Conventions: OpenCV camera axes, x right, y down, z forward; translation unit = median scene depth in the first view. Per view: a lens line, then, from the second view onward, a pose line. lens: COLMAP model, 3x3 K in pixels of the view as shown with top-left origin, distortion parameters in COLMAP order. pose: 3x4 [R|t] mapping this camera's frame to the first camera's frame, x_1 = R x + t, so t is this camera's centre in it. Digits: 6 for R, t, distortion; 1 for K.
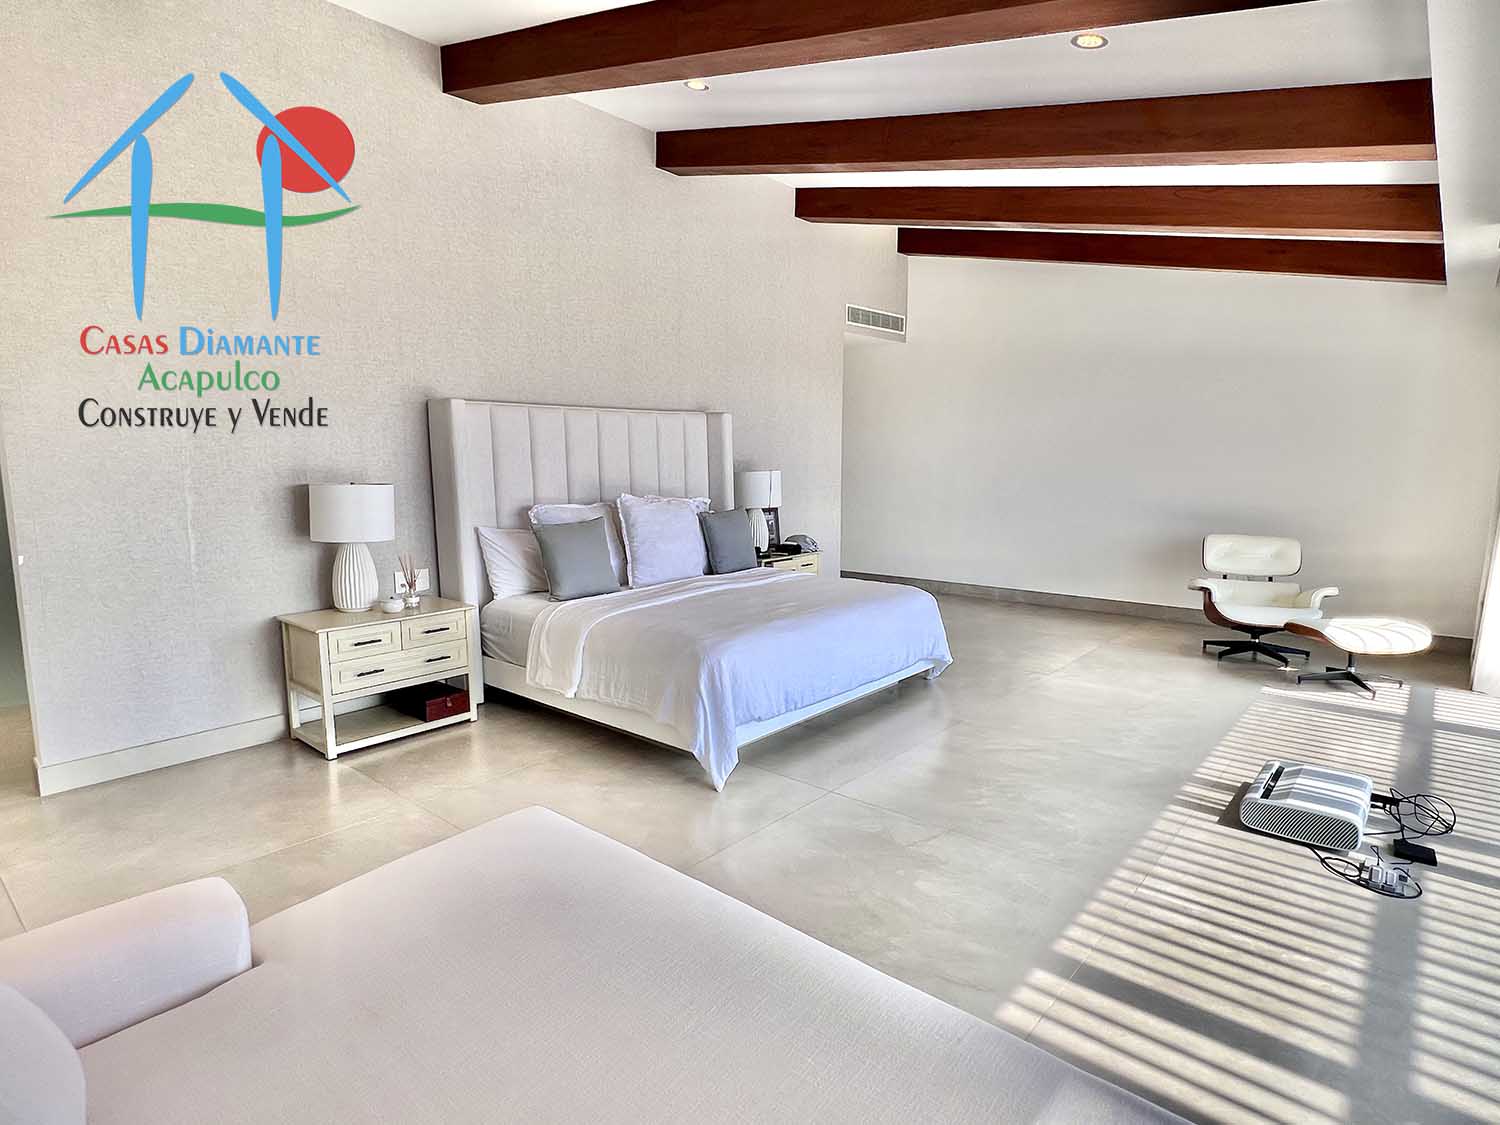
lens RADIAL K [[821.7, 0, 750.0], [0, 821.7, 562.5], [0, 0, 1]] dist [-0.001264, 0.000875]
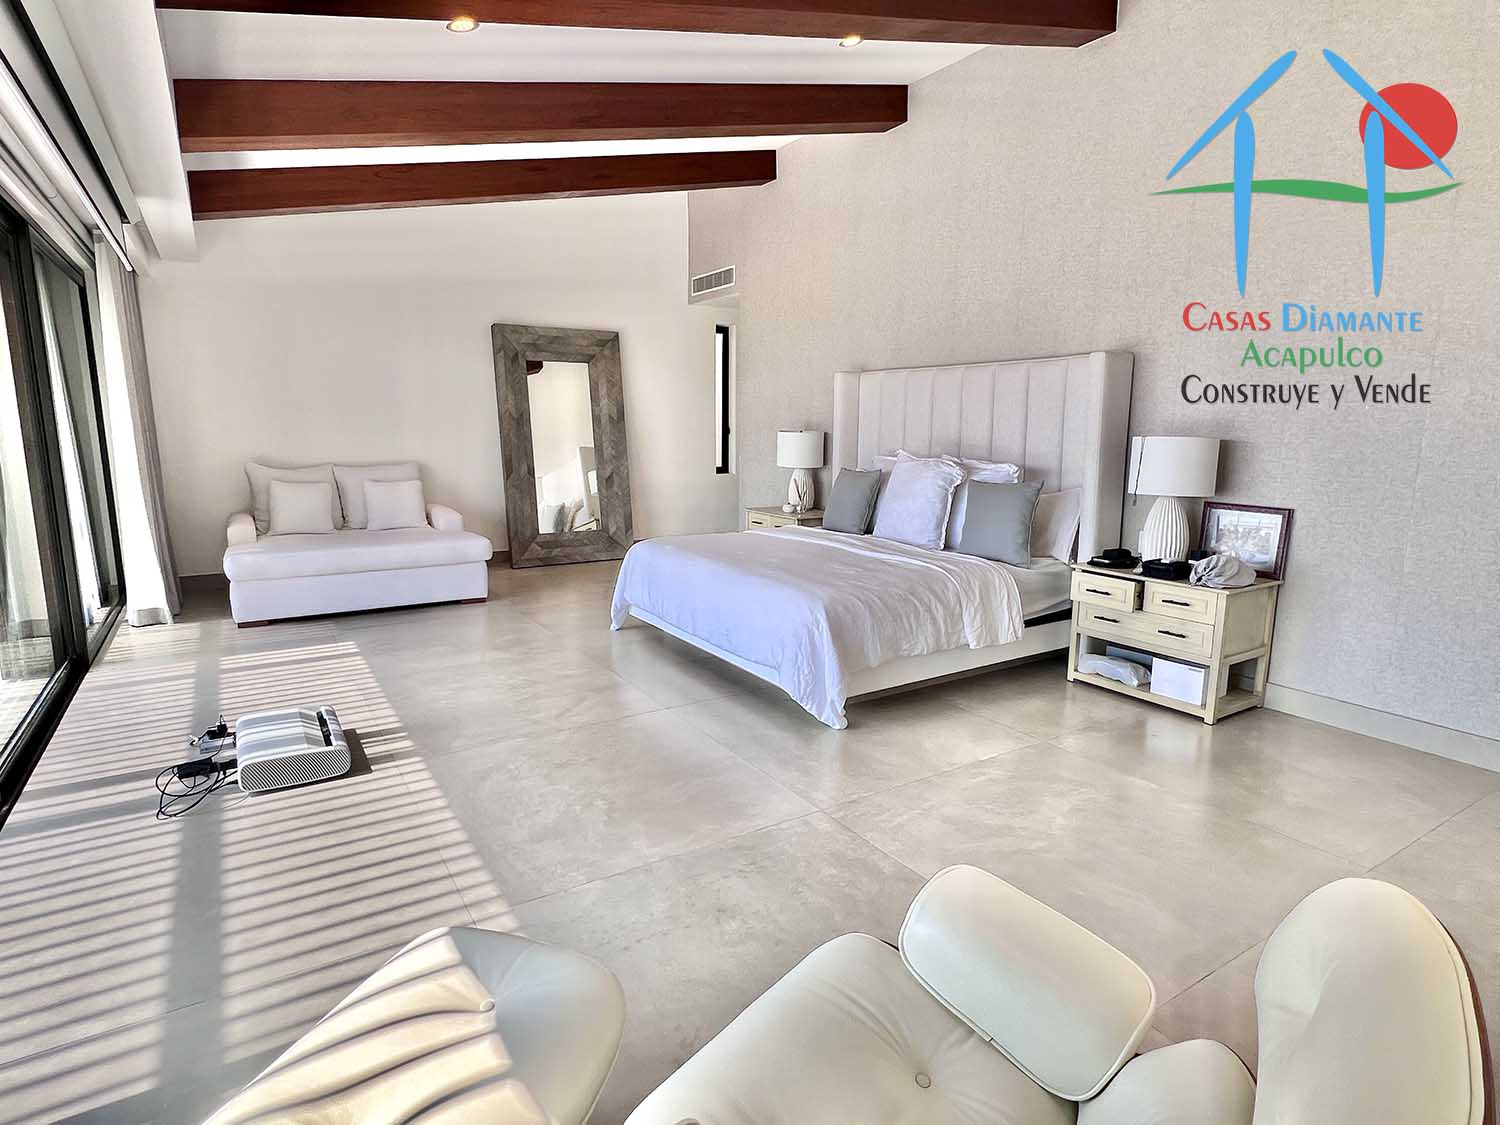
lens RADIAL K [[821.7, 0, 750.0], [0, 821.7, 562.5], [0, 0, 1]] dist [-0.001264, 0.000875]
pose [[-0.294028, 0.175999, -0.939453, 1.334260], [-0.131842, 0.966036, 0.222242, -0.222739], [0.946660, 0.189204, -0.260837, 1.639640]]
